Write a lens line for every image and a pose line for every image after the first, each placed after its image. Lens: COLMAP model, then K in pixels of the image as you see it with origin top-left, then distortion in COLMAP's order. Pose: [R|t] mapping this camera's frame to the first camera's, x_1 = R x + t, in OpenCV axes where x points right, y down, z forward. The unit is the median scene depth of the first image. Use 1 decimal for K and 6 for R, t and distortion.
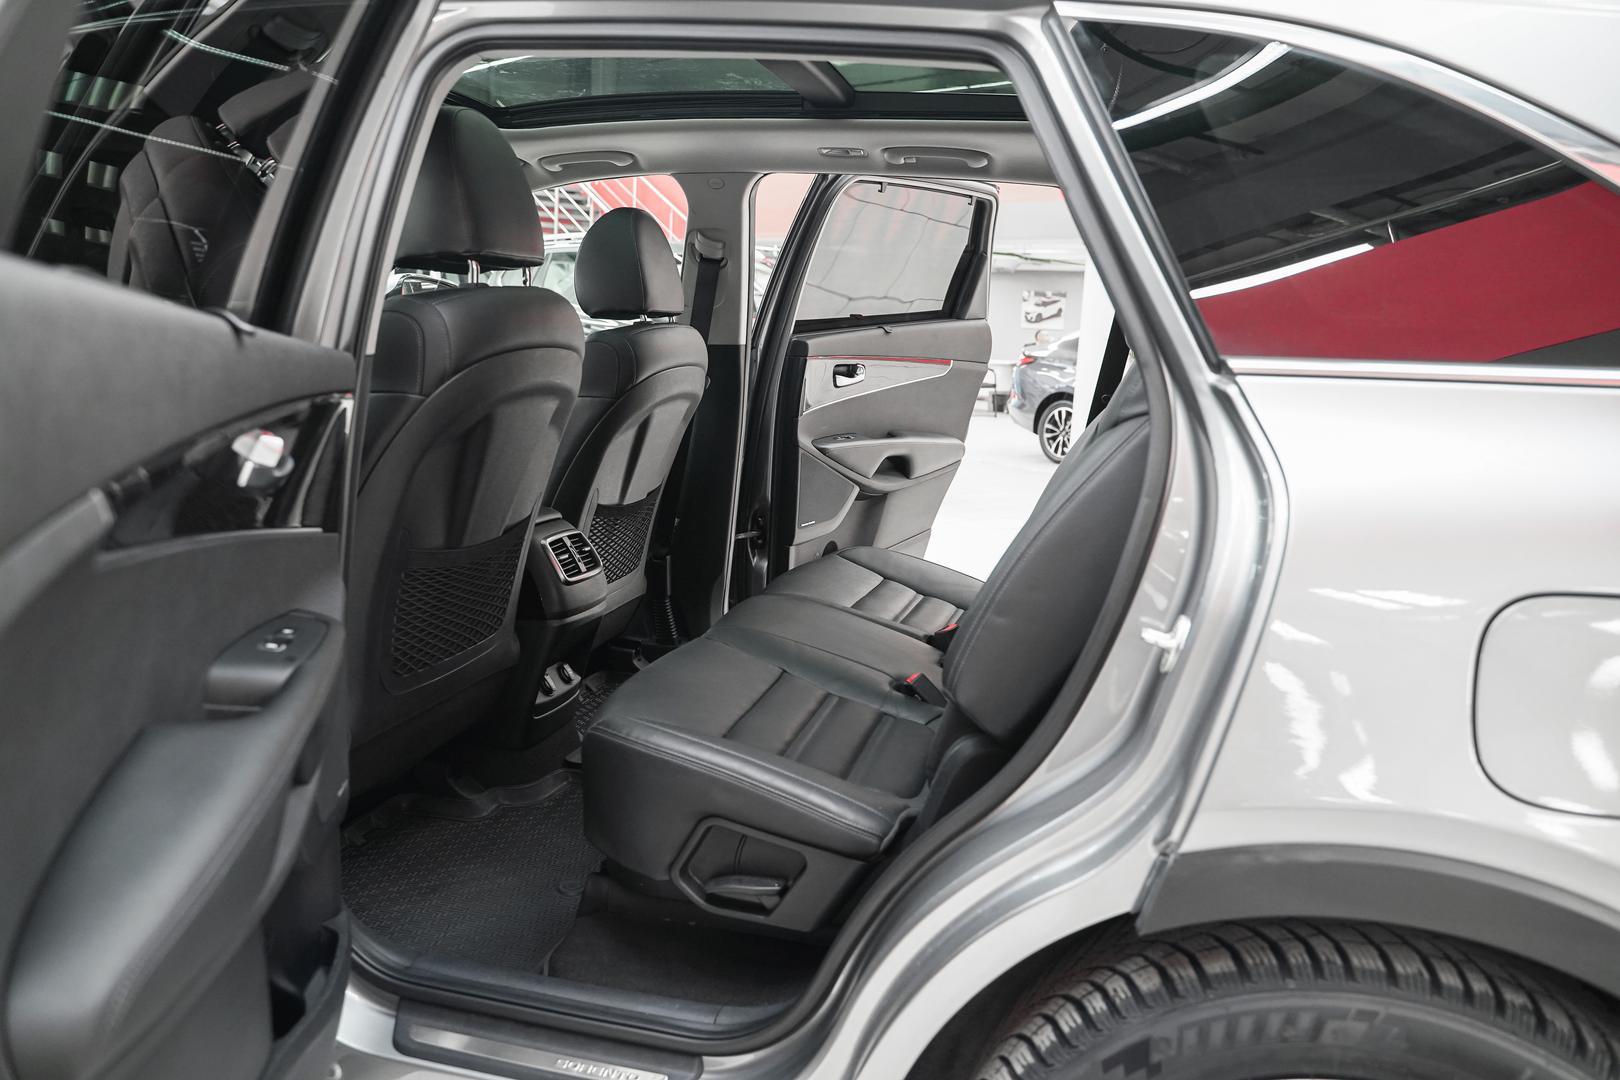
lens RADIAL K [[1316.0, 0, 810.0], [0, 1316.0, 540.0], [0, 0, 1]] dist [-0.009962, 0.008177]
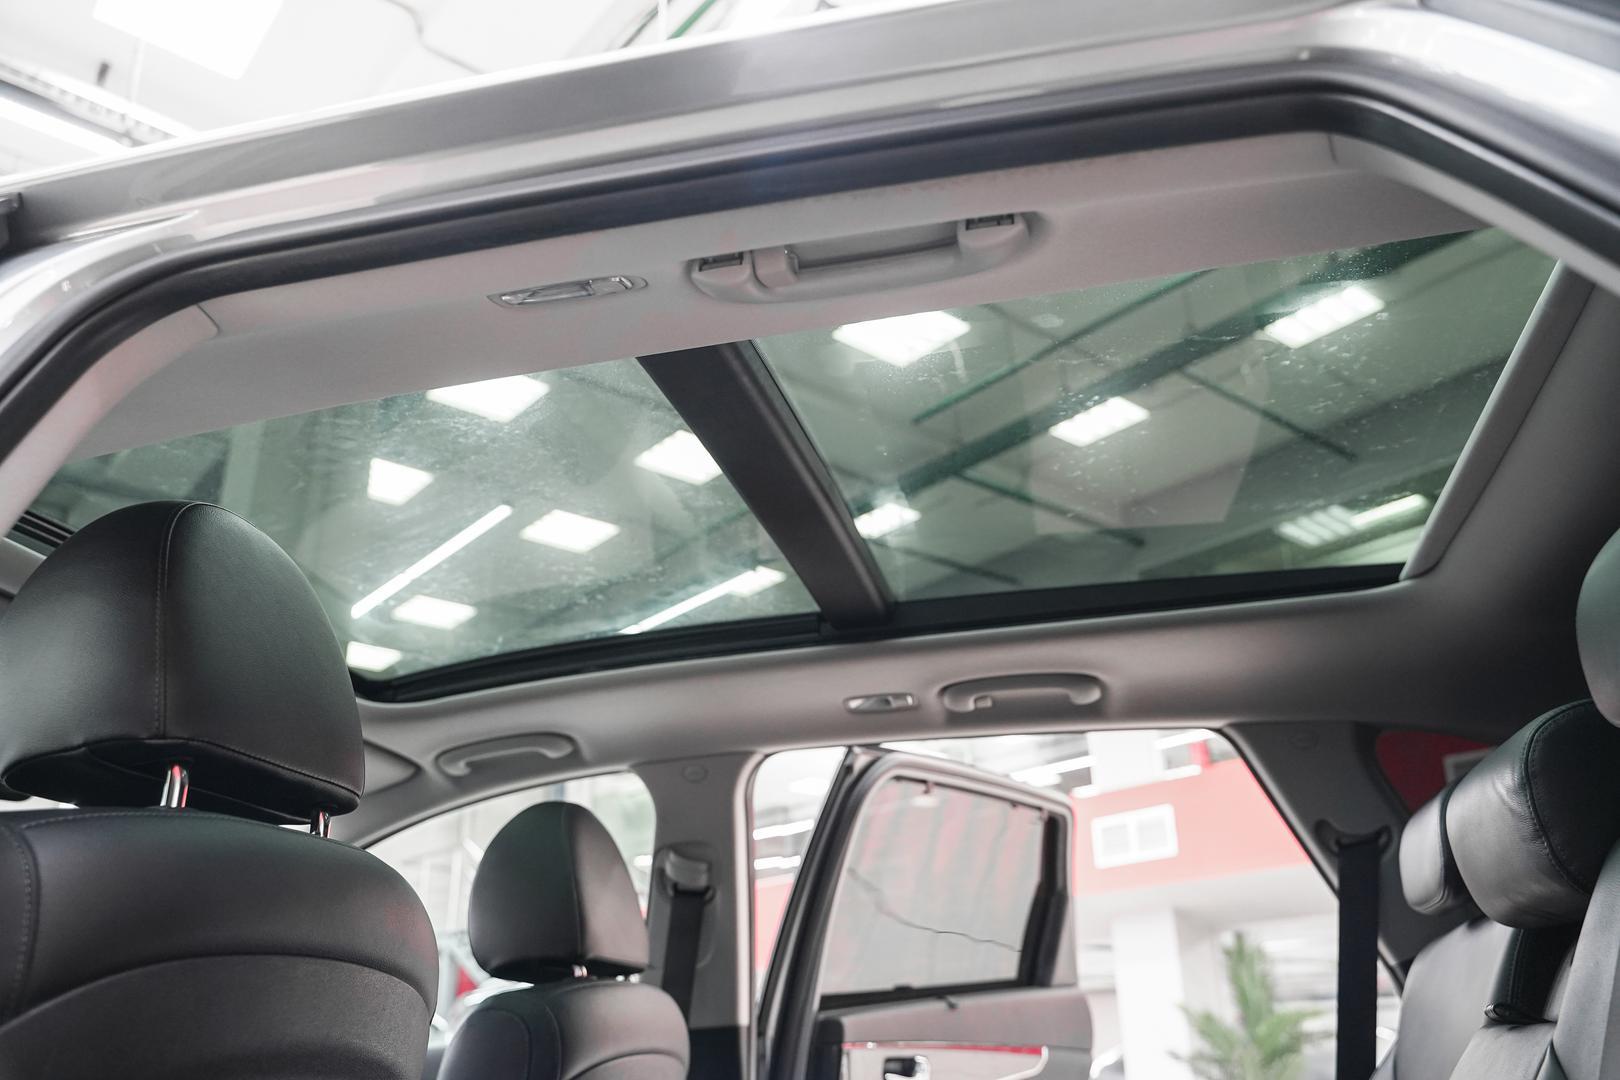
lens RADIAL K [[1316.0, 0, 810.0], [0, 1316.0, 540.0], [0, 0, 1]] dist [-0.009962, 0.008177]
pose [[0.997400, -0.065402, 0.030266, -0.024069], [0.071546, 0.848345, -0.524588, -0.011883], [0.008633, 0.525389, 0.850818, 0.347003]]
